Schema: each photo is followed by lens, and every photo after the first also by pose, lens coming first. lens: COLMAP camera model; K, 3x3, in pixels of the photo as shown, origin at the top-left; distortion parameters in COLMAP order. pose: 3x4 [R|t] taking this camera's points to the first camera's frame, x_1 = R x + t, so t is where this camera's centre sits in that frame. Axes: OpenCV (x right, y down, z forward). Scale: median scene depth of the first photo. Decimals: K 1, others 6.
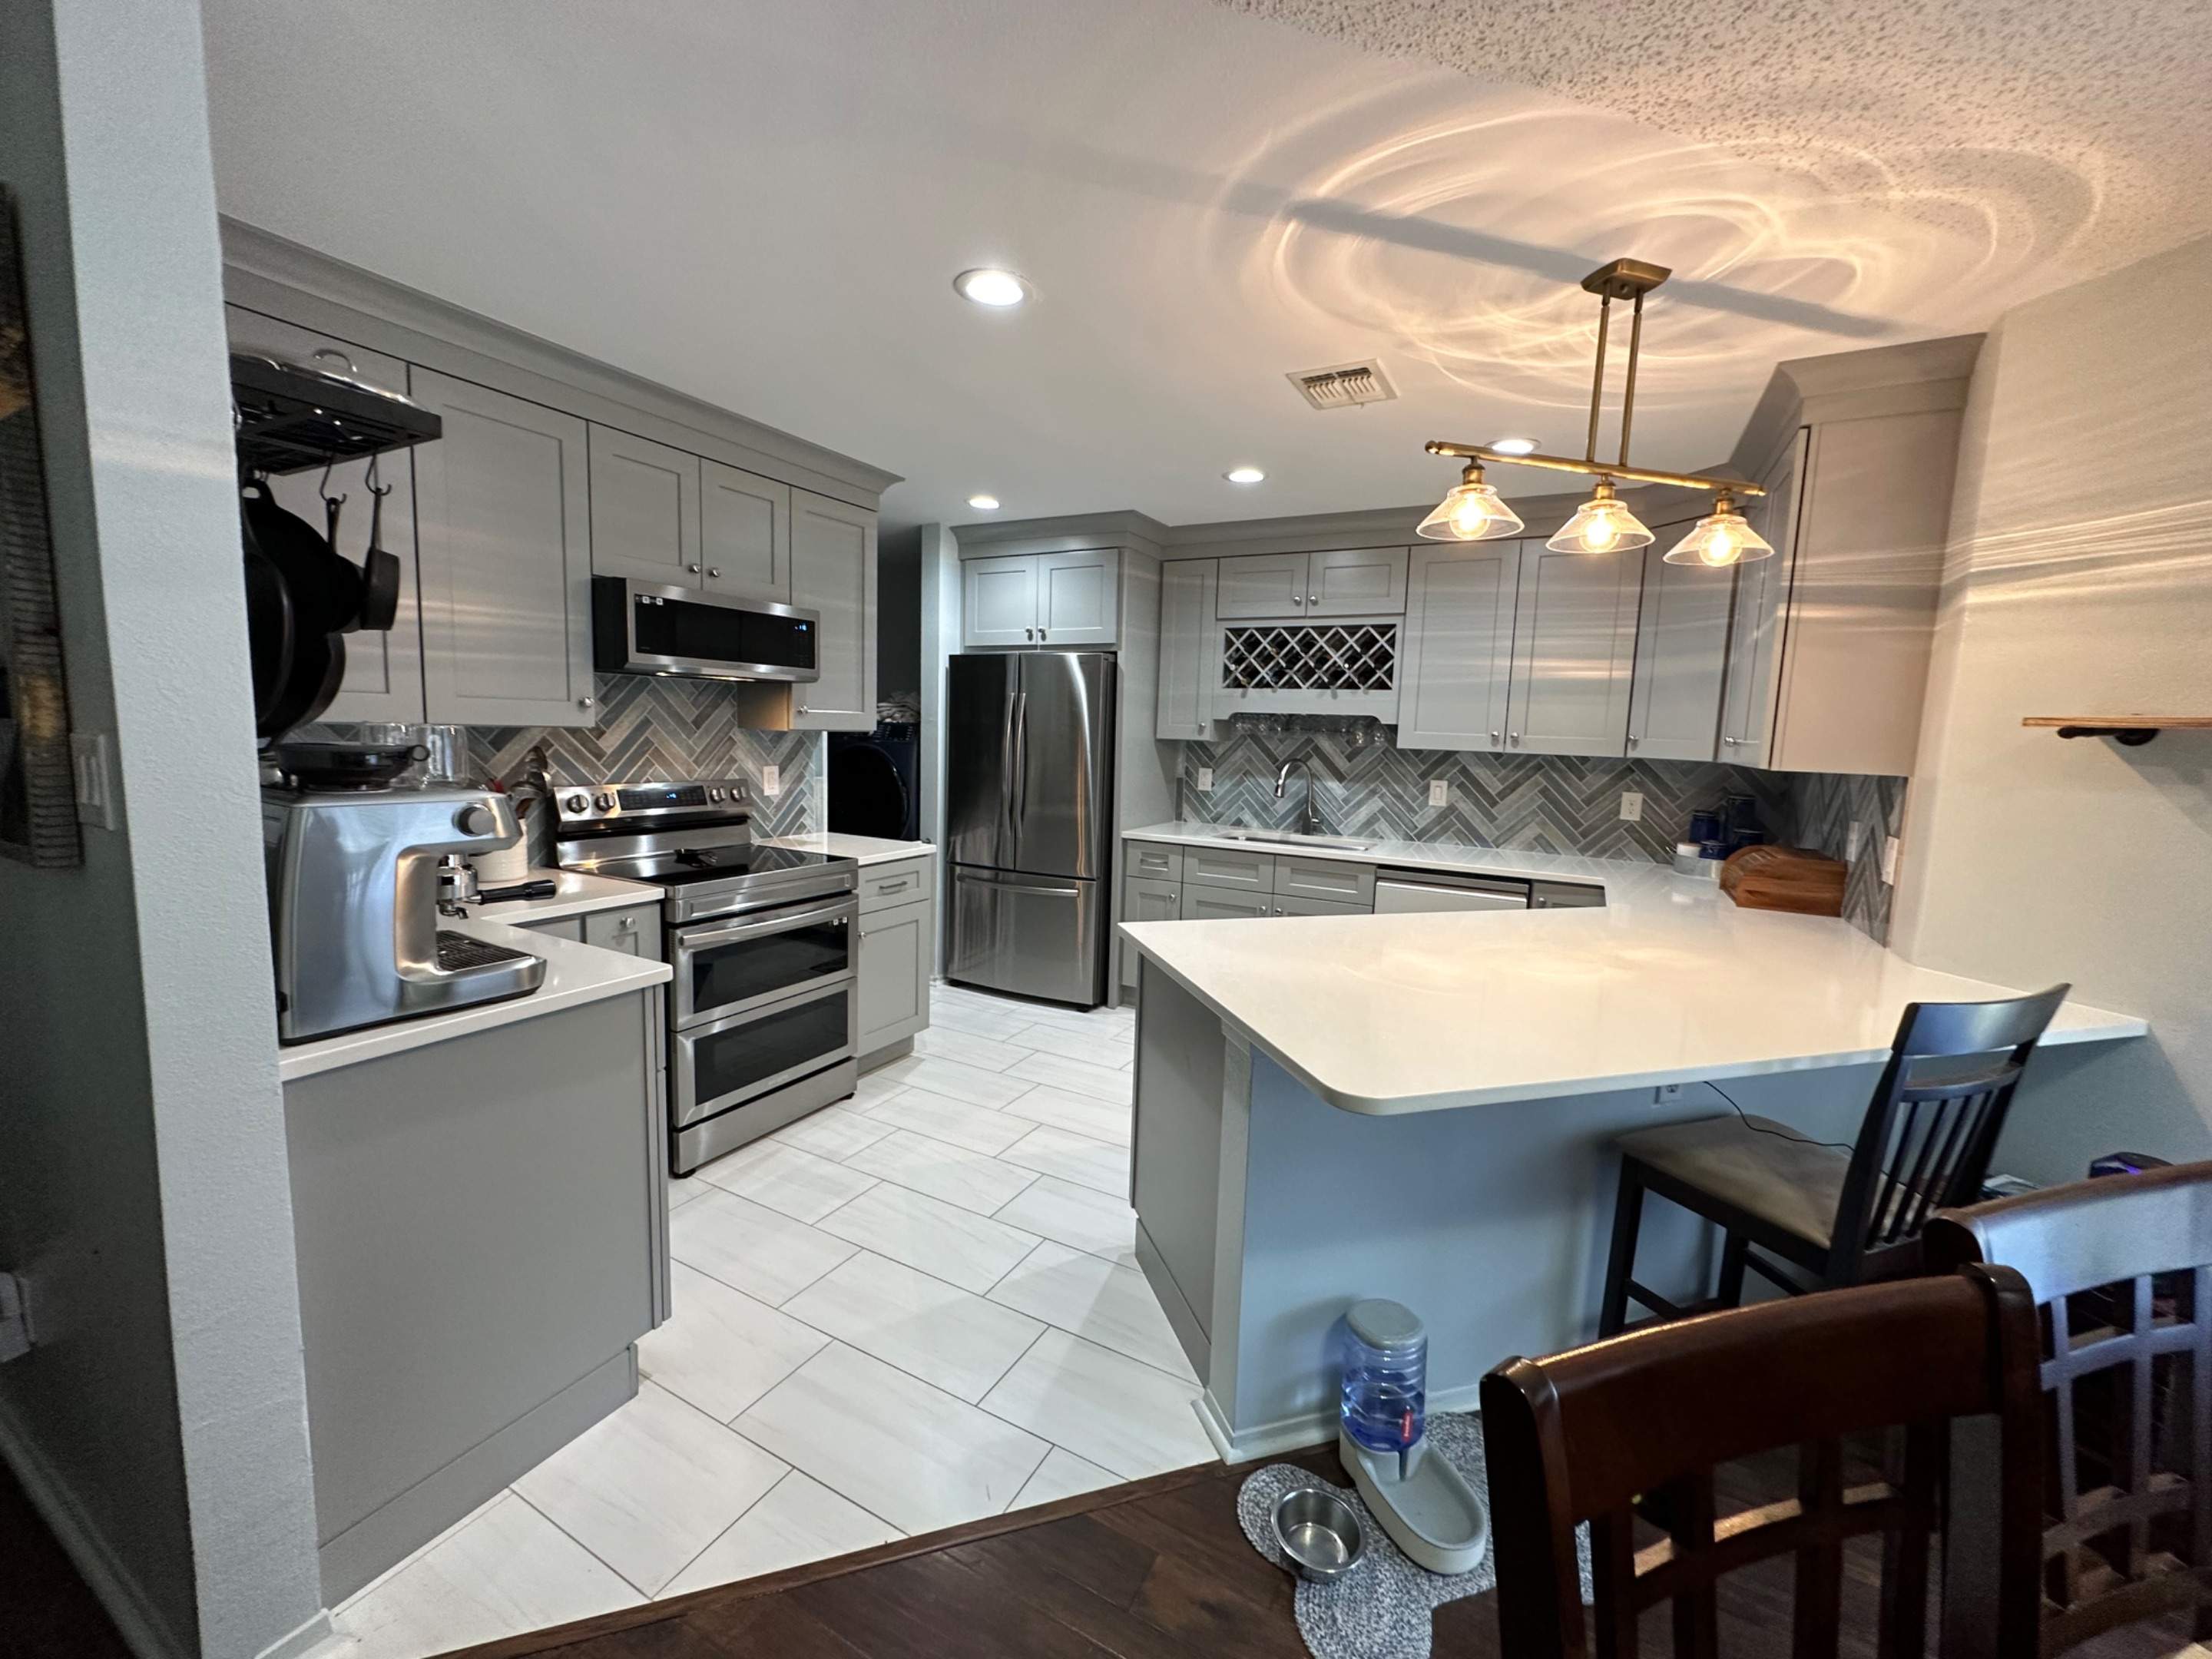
lens RADIAL K [[880.5, 0, 1105.1], [0, 880.5, 831.3], [0, 0, 1]] dist [-0.003672, 0.000693]
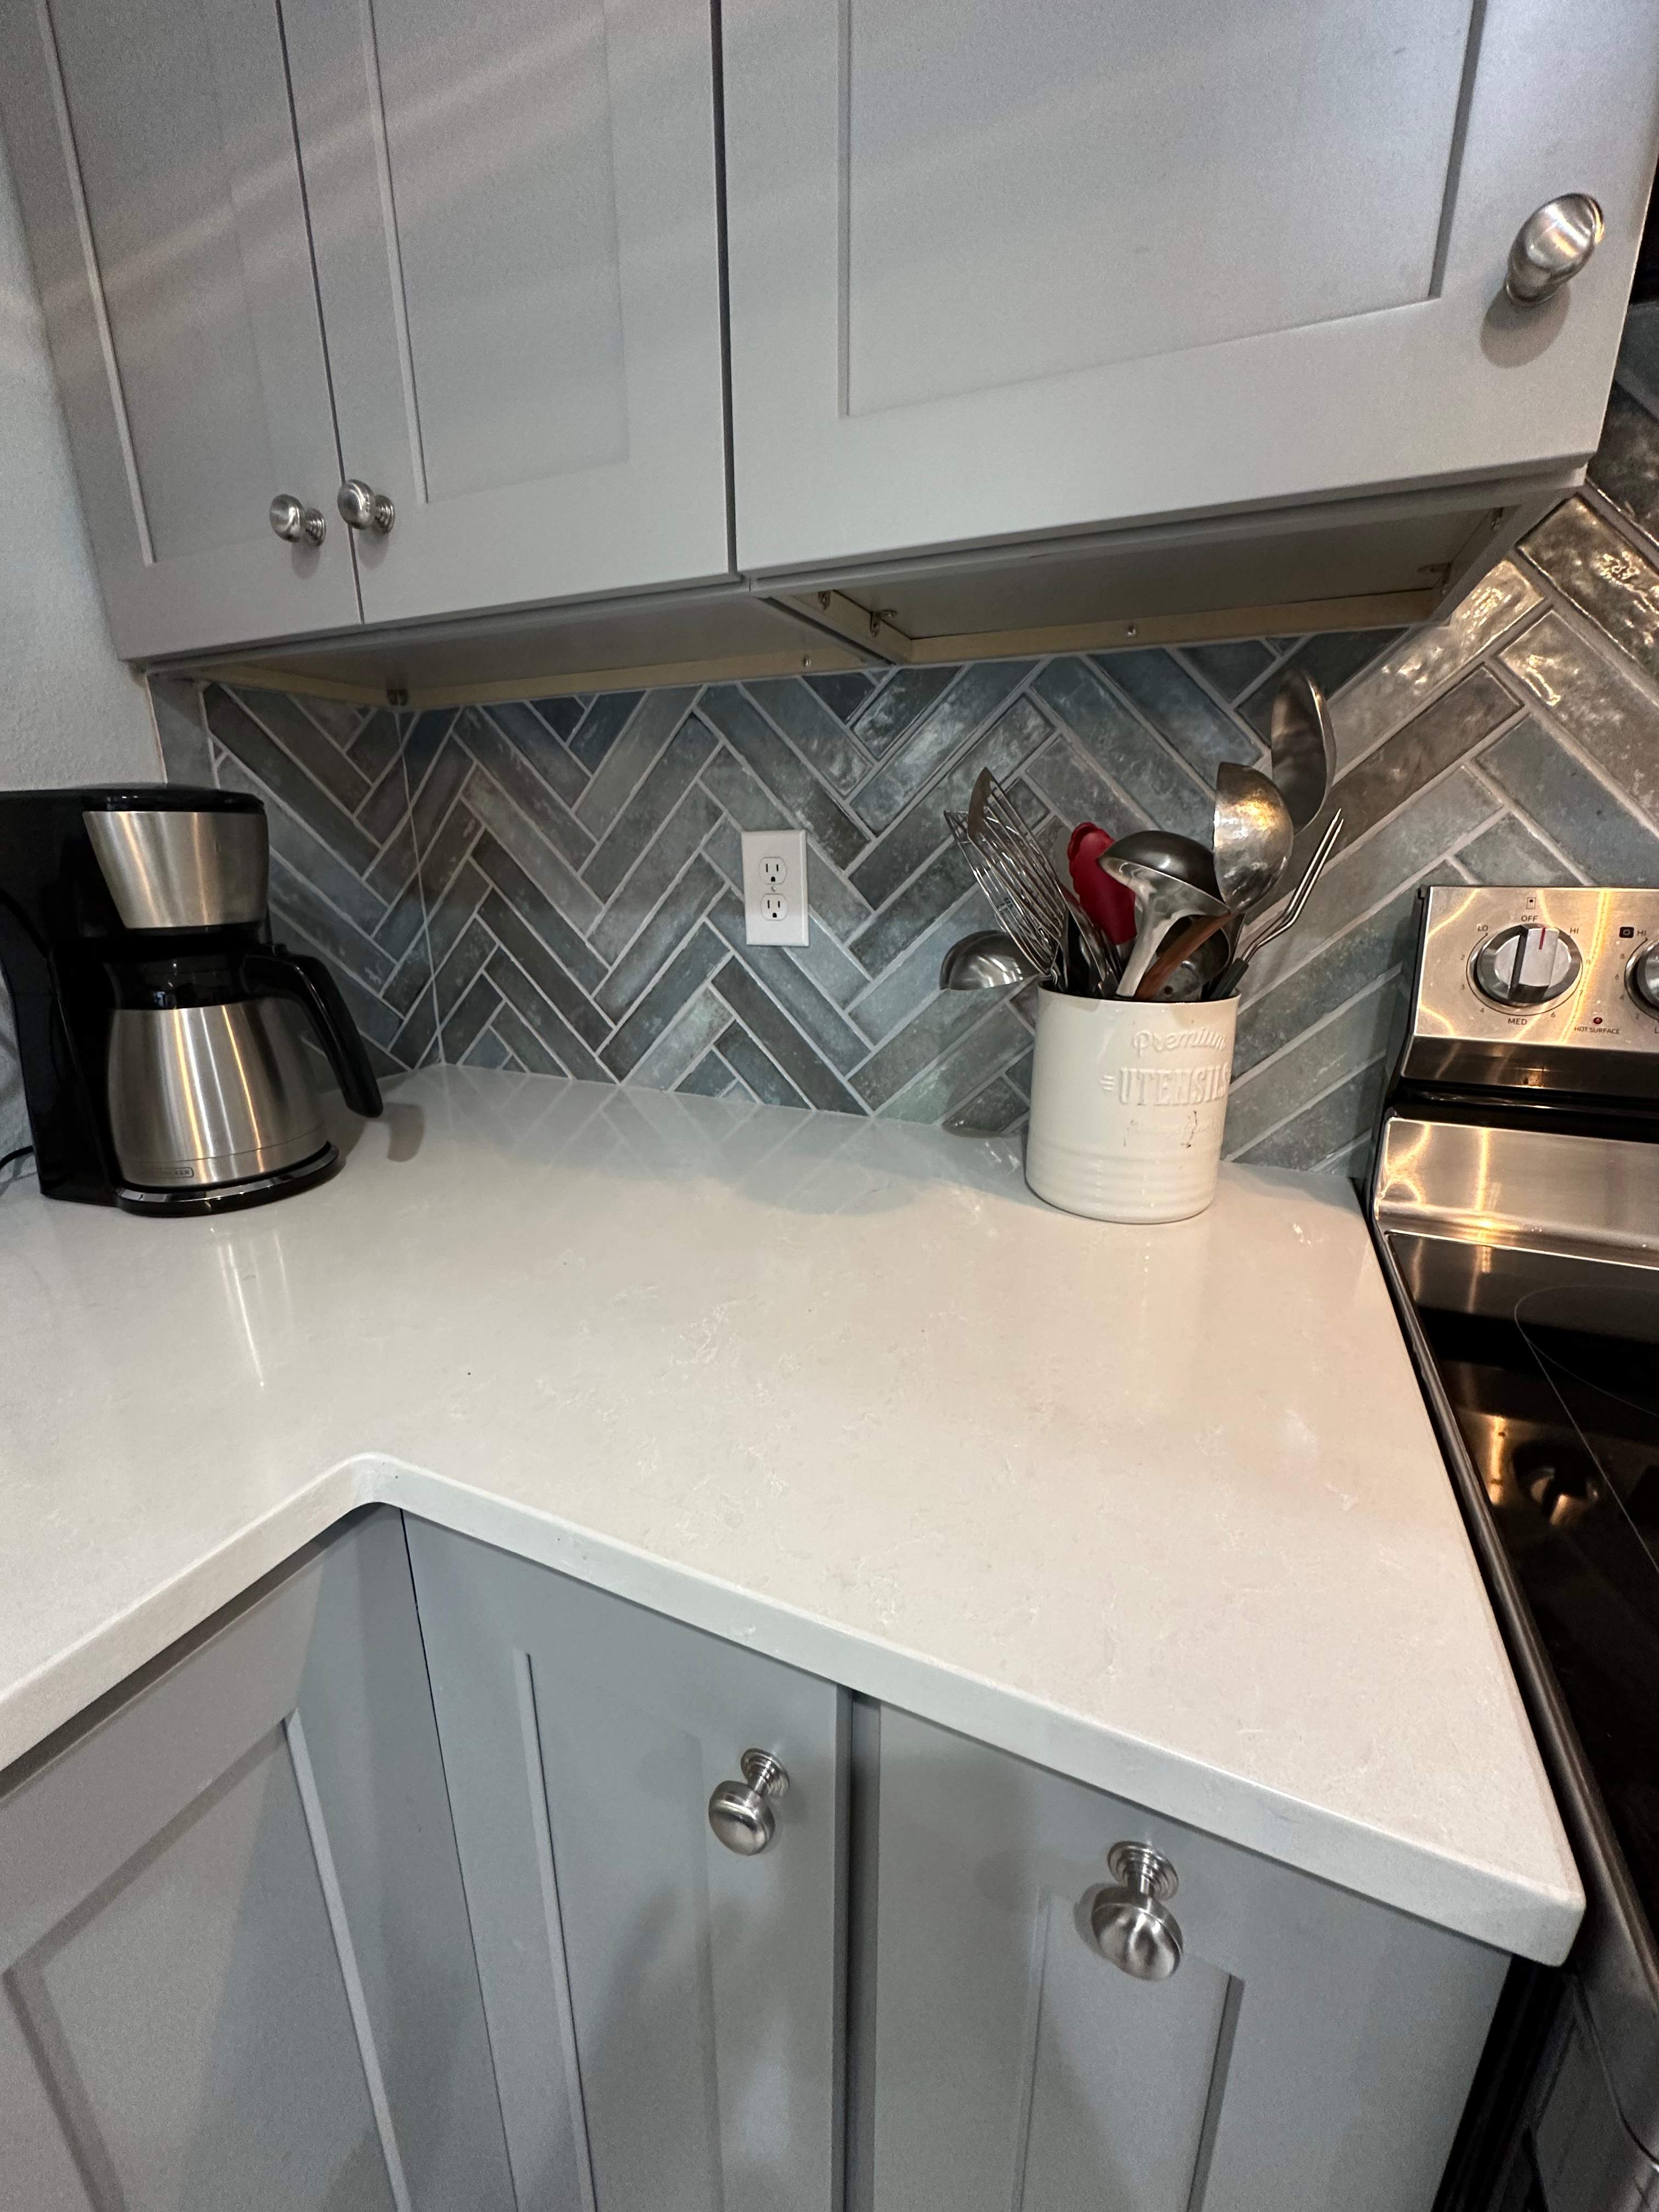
lens RADIAL K [[881.5, 0, 831.5], [0, 881.5, 1106.4], [0, 0, 1]] dist [-0.003966, 0.000693]
pose [[0.076484, 0.252601, -0.964543, -0.294088], [-0.109248, 0.963675, 0.243711, -0.024215], [0.991068, 0.086735, 0.101302, 0.606668]]
